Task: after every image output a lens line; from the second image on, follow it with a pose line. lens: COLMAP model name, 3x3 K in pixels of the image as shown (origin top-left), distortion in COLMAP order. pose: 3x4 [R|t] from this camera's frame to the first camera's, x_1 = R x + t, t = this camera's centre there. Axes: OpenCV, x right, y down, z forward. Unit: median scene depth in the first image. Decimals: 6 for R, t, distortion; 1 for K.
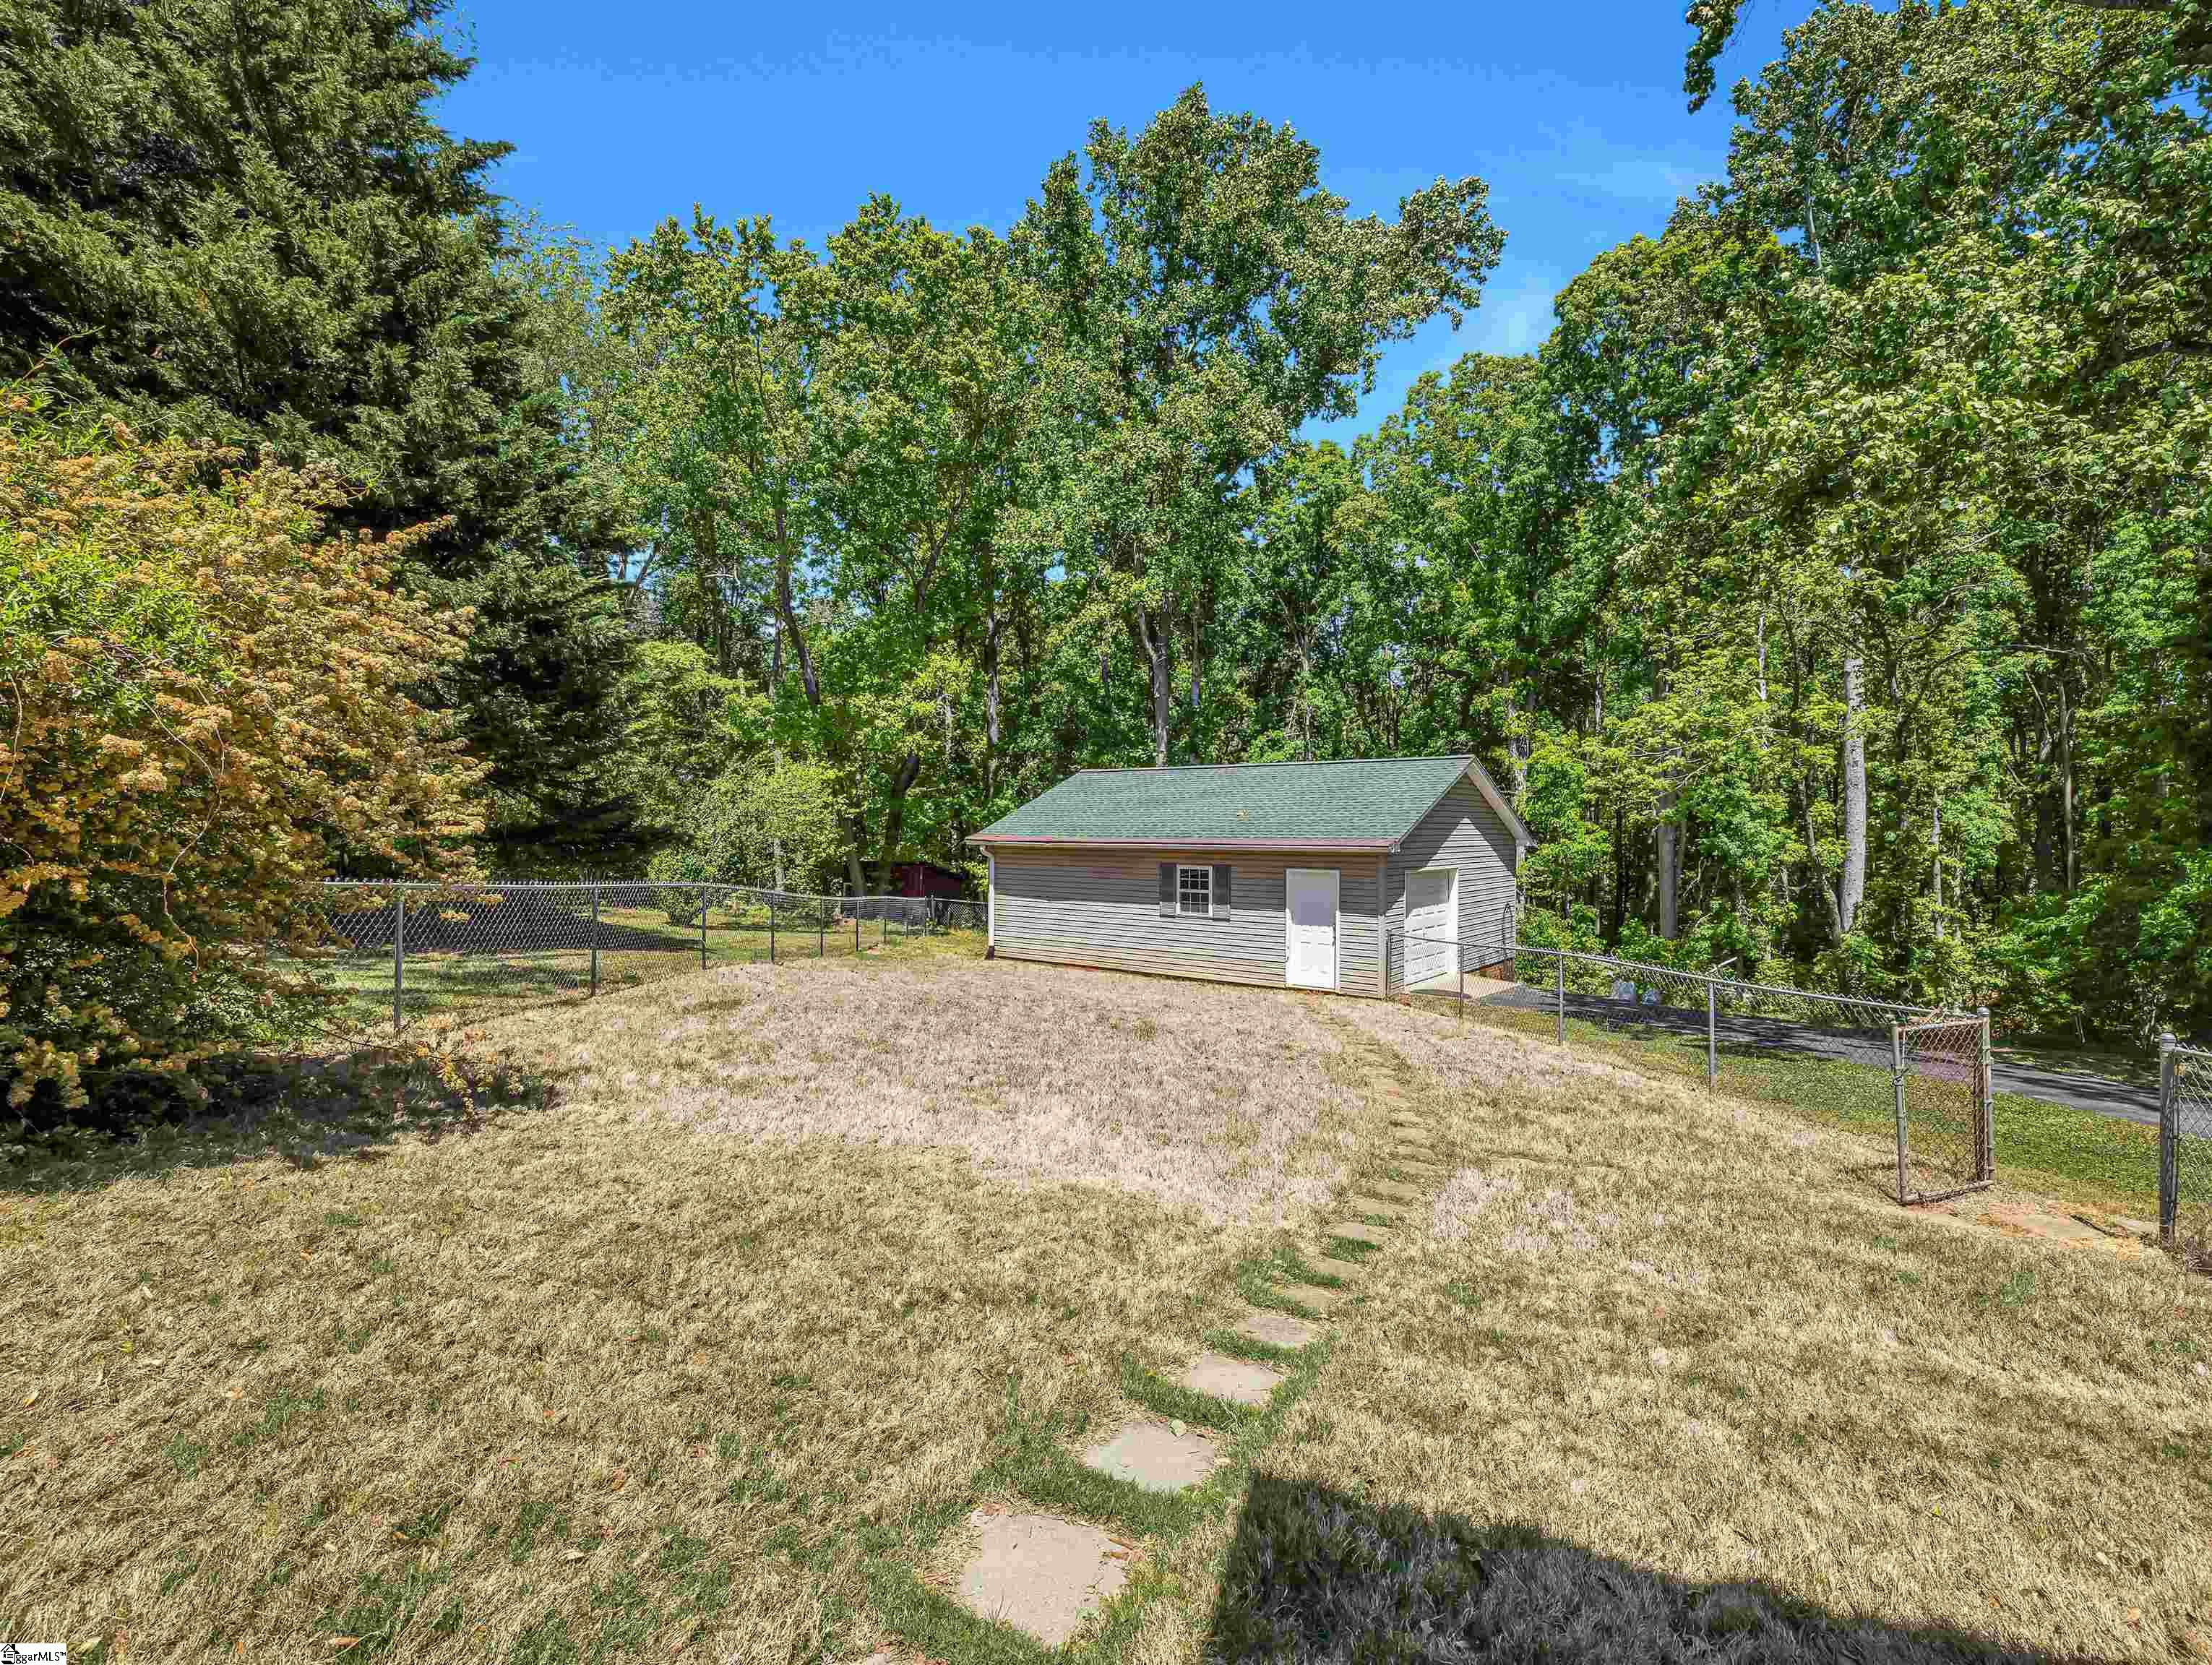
lens RADIAL K [[1059.8, 0, 1100.7], [0, 1059.8, 825.7], [0, 0, 1]] dist [-0.003385, 0.000366]
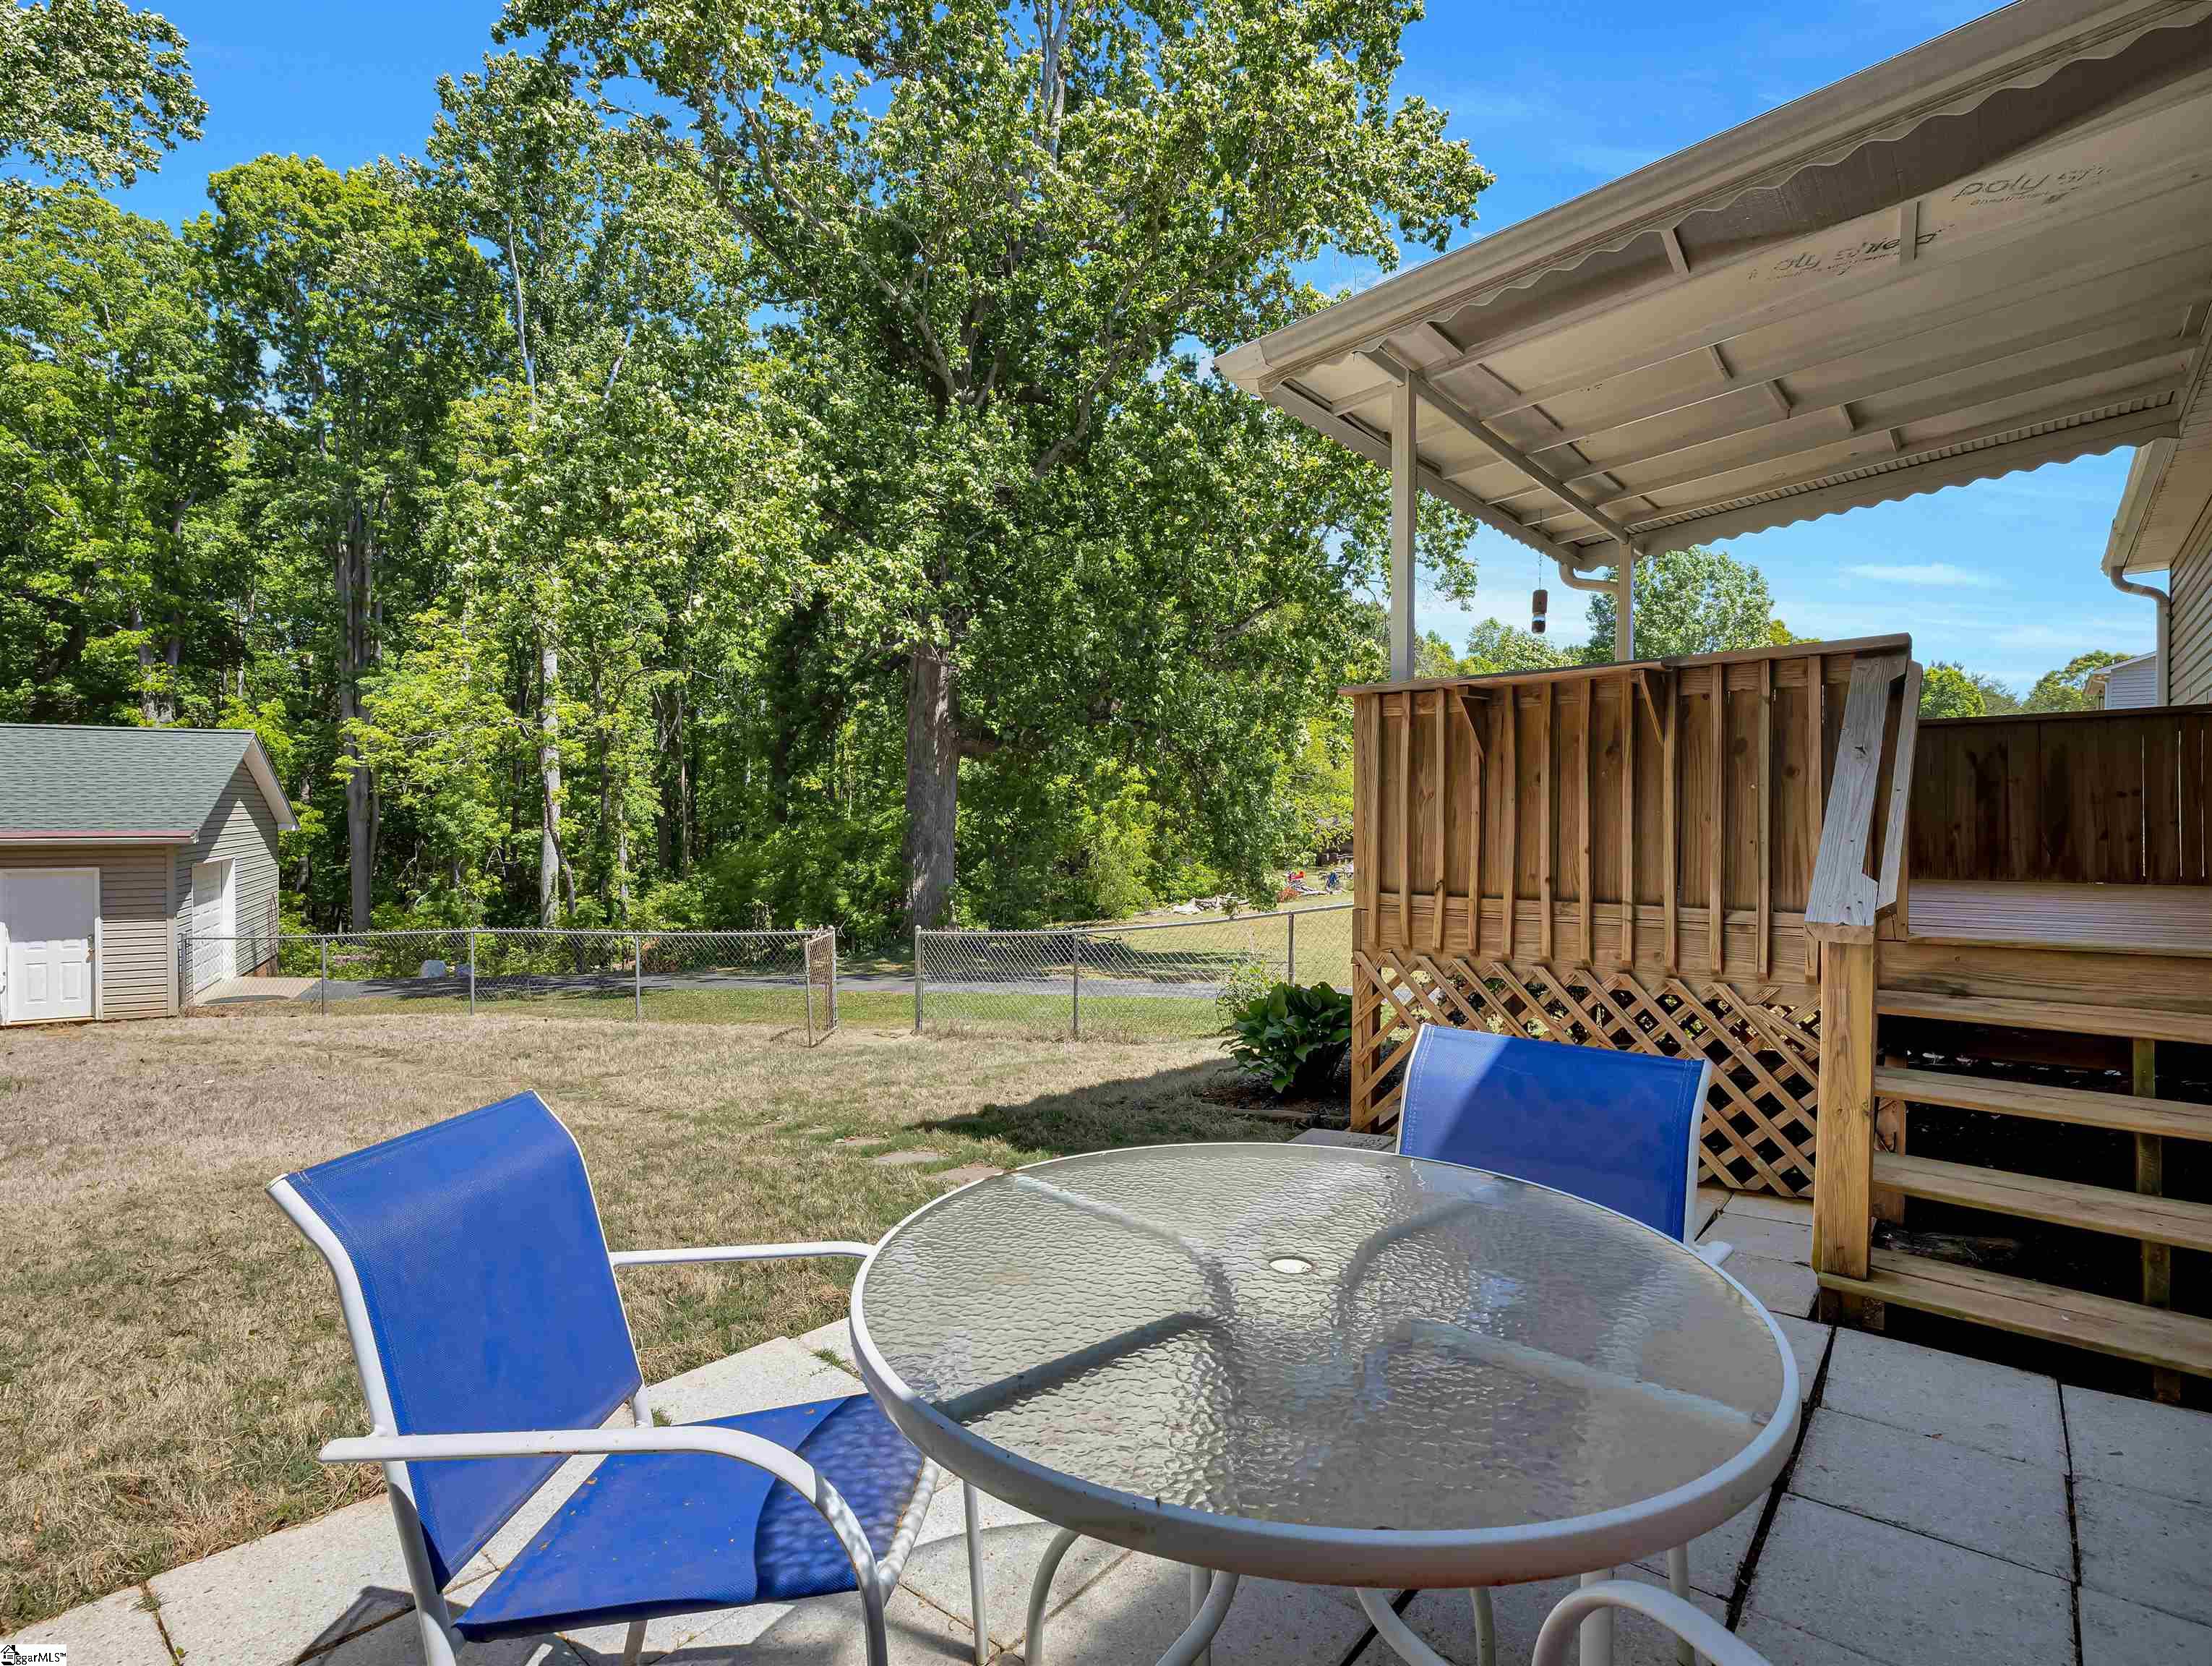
lens RADIAL K [[1078.2, 0, 1106.0], [0, 1078.2, 833.0], [0, 0, 1]] dist [-0.001304, -0.000383]
pose [[0.407791, -0.023983, 0.912760, -0.107133], [-0.004933, 0.999583, 0.028468, -0.005992], [-0.913062, -0.016112, 0.407503, -0.020770]]
